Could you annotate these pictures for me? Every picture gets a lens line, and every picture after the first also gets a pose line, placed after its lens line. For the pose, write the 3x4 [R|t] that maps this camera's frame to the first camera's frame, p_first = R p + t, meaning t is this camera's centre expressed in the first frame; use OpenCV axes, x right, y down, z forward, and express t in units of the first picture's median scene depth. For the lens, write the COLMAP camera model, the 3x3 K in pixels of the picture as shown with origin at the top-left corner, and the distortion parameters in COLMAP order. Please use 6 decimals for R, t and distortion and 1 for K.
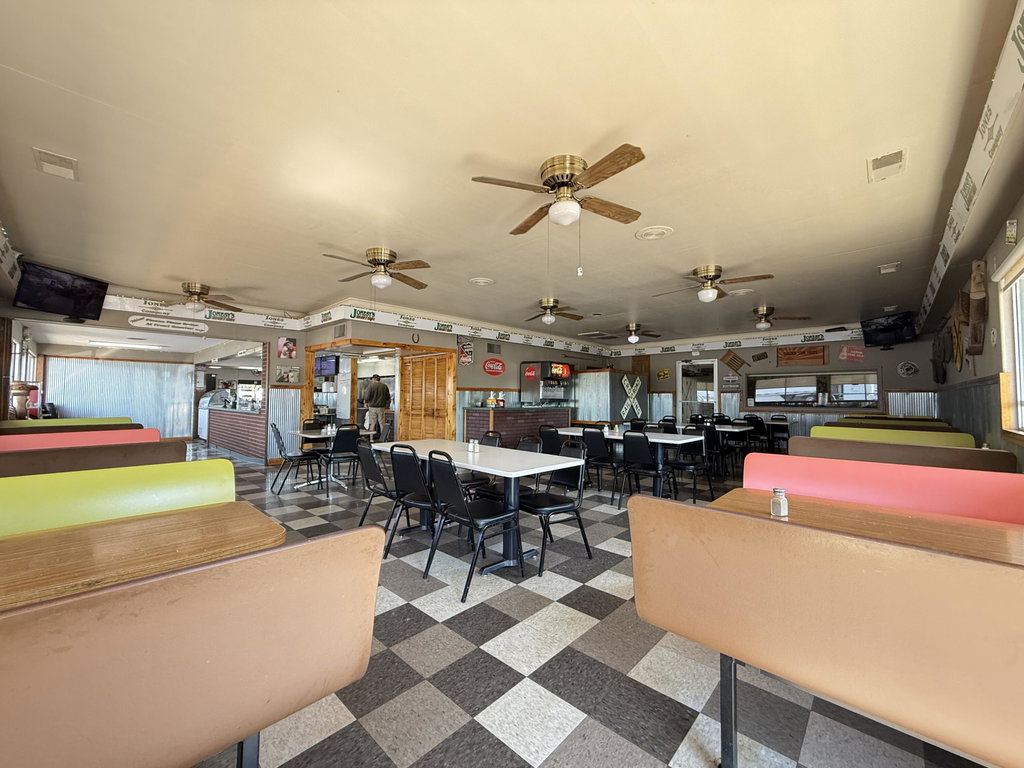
lens RADIAL K [[405.9, 0, 511.1], [0, 405.9, 382.5], [0, 0, 1]] dist [-0.001646, 0.000586]
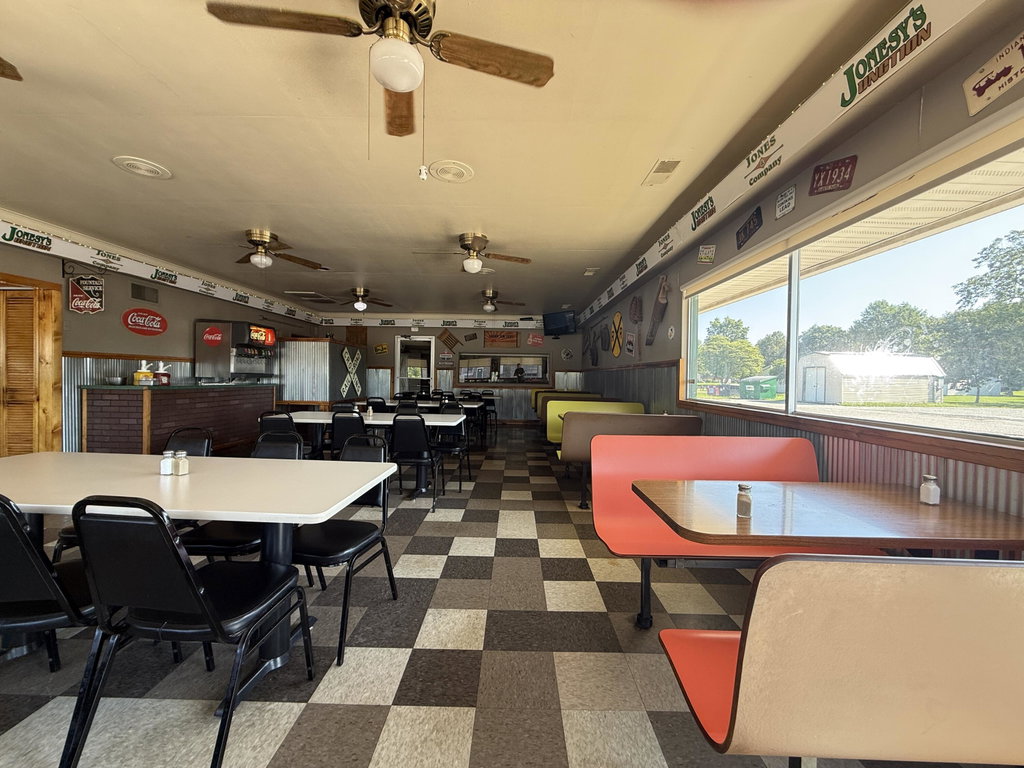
lens RADIAL K [[405.9, 0, 511.5], [0, 405.9, 381.9], [0, 0, 1]] dist [-0.001646, 0.000586]
pose [[0.736622, -0.000598, 0.676304, -0.051922], [-0.038360, 0.998353, 0.042664, 0.006605], [-0.675216, -0.057371, 0.735386, 0.140267]]
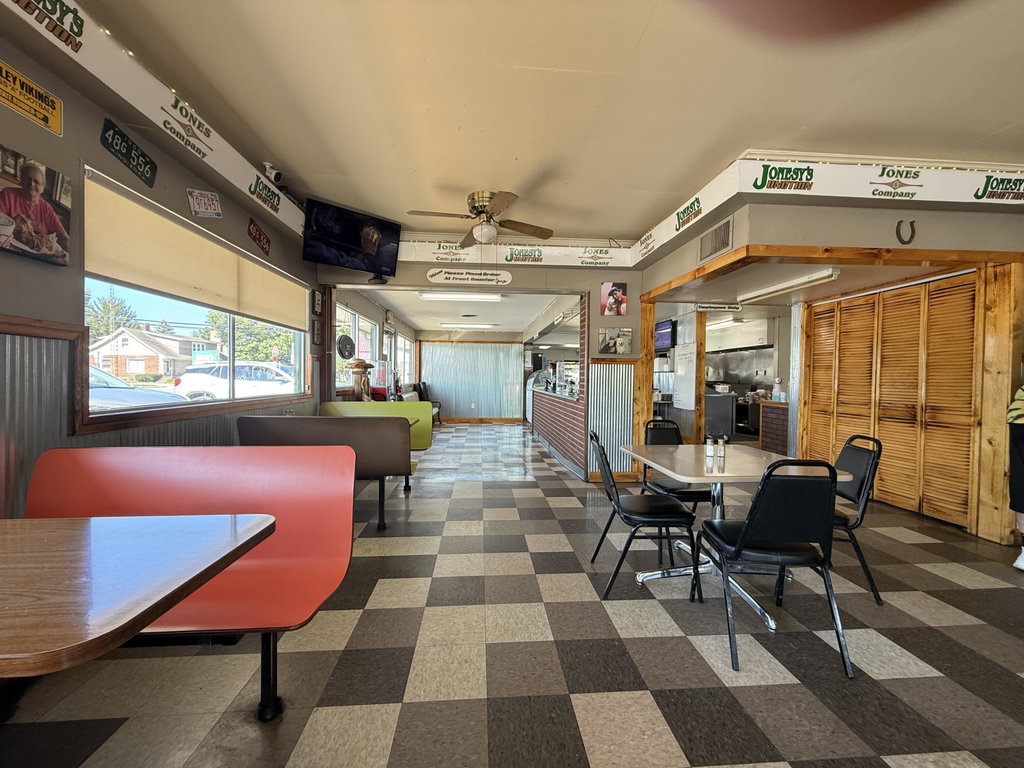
lens RADIAL K [[405.9, 0, 507.8], [0, 405.9, 382.3], [0, 0, 1]] dist [-0.001646, 0.000586]
pose [[0.734761, 0.012466, -0.678211, -0.225516], [0.016630, 0.999200, 0.036382, 0.016842], [0.678122, -0.038011, 0.733966, 0.389488]]
